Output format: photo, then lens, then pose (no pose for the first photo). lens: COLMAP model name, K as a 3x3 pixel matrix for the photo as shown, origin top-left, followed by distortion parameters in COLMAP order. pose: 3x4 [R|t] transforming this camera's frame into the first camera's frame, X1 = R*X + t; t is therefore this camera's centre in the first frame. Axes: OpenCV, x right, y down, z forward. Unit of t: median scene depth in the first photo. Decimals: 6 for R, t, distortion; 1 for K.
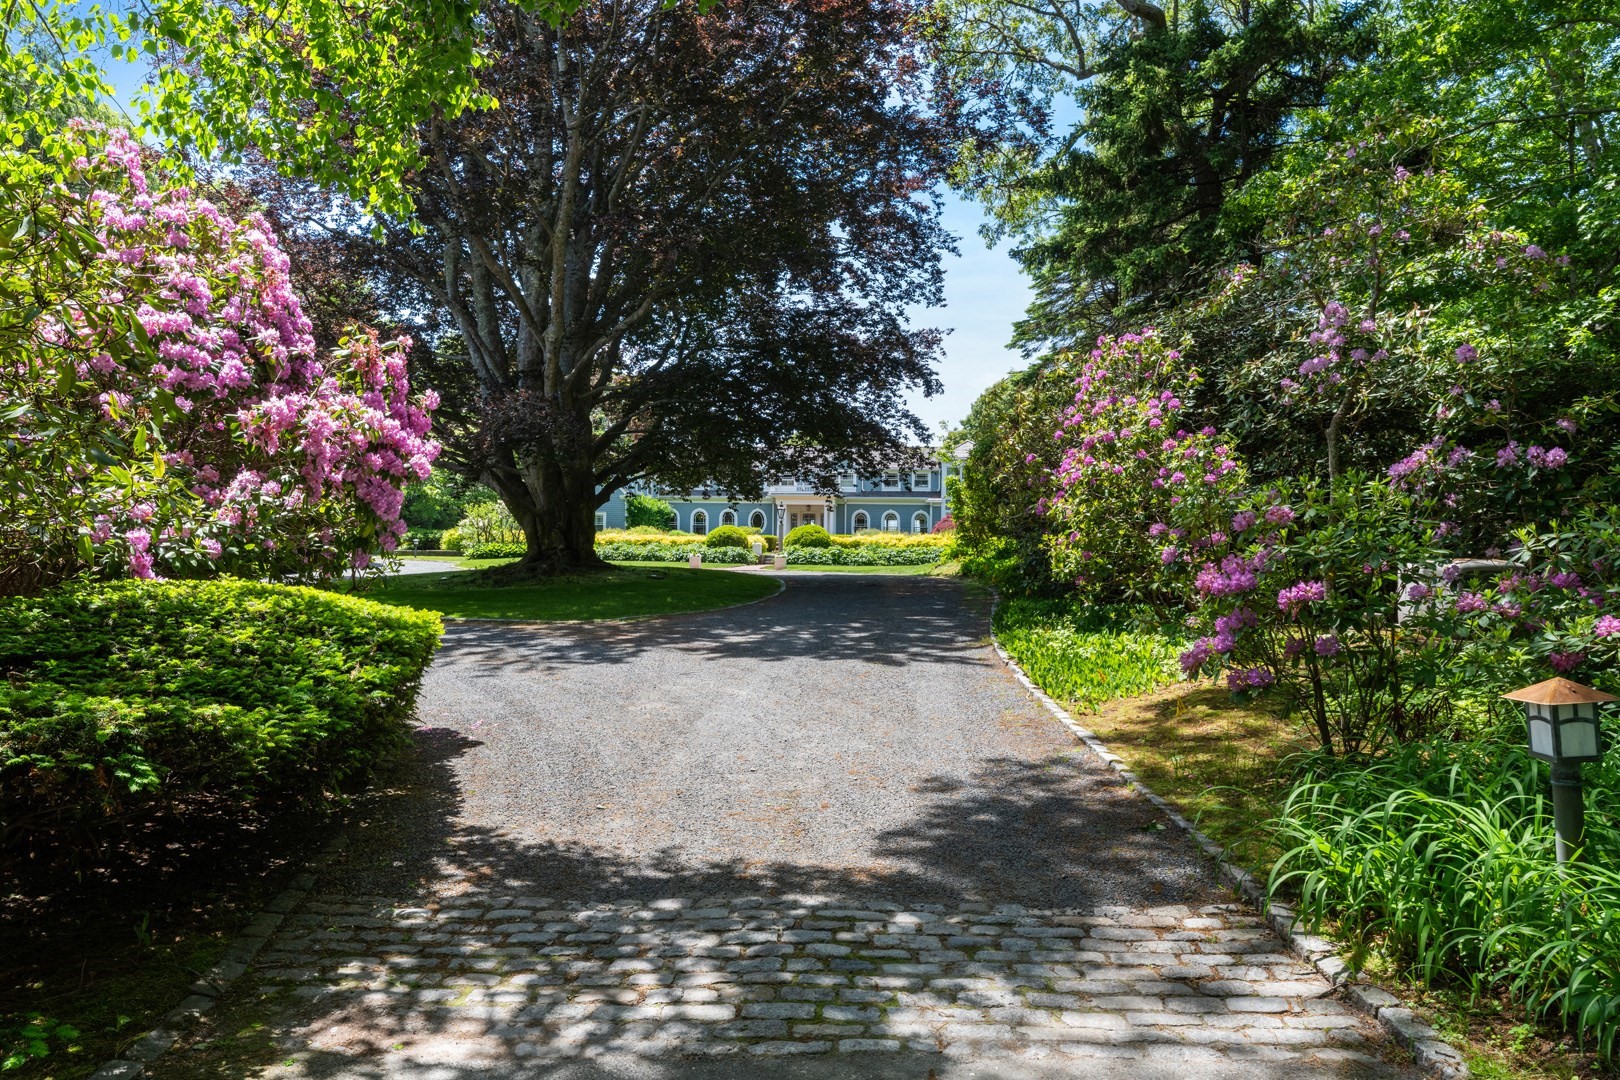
lens RADIAL K [[1123.6, 0, 811.2], [0, 1123.6, 542.1], [0, 0, 1]] dist [-0.000115, -0.000013]
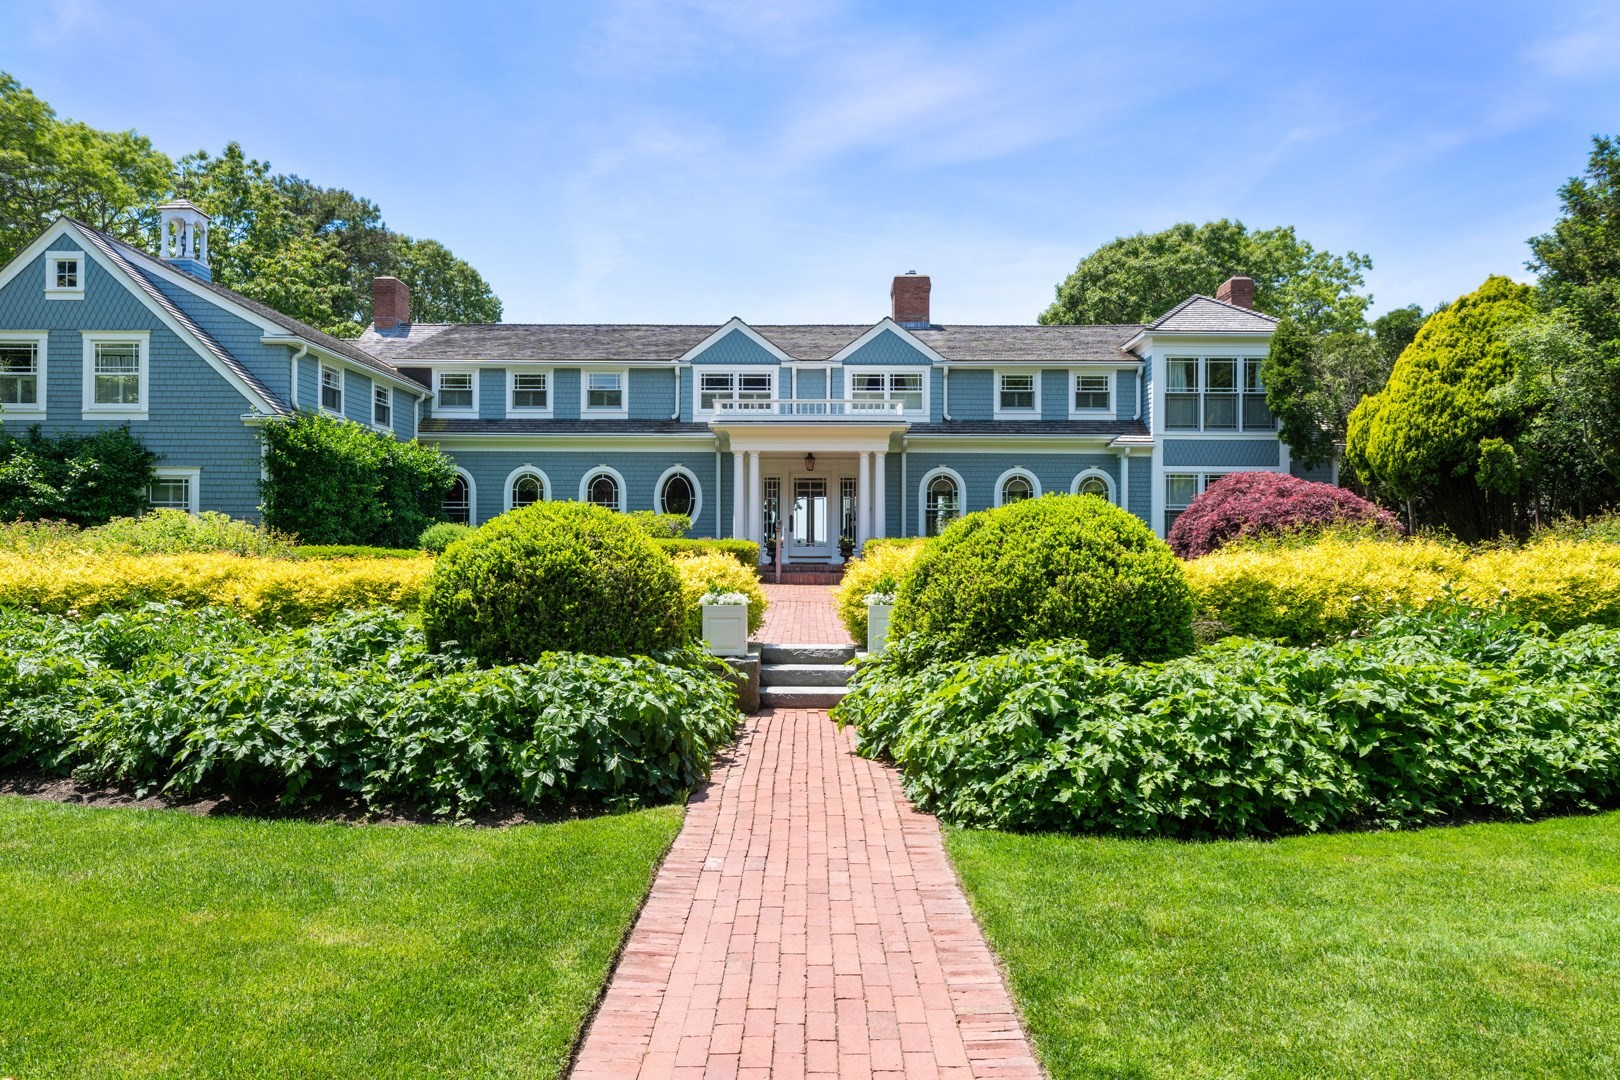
lens RADIAL K [[1123.6, 0, 810.2], [0, 1123.6, 537.4], [0, 0, 1]] dist [-0.000115, -0.000013]
pose [[0.995625, -0.007656, 0.093127, -0.039259], [0.006926, 0.999943, 0.008156, -0.007828], [-0.093184, -0.007475, 0.995621, 0.617818]]
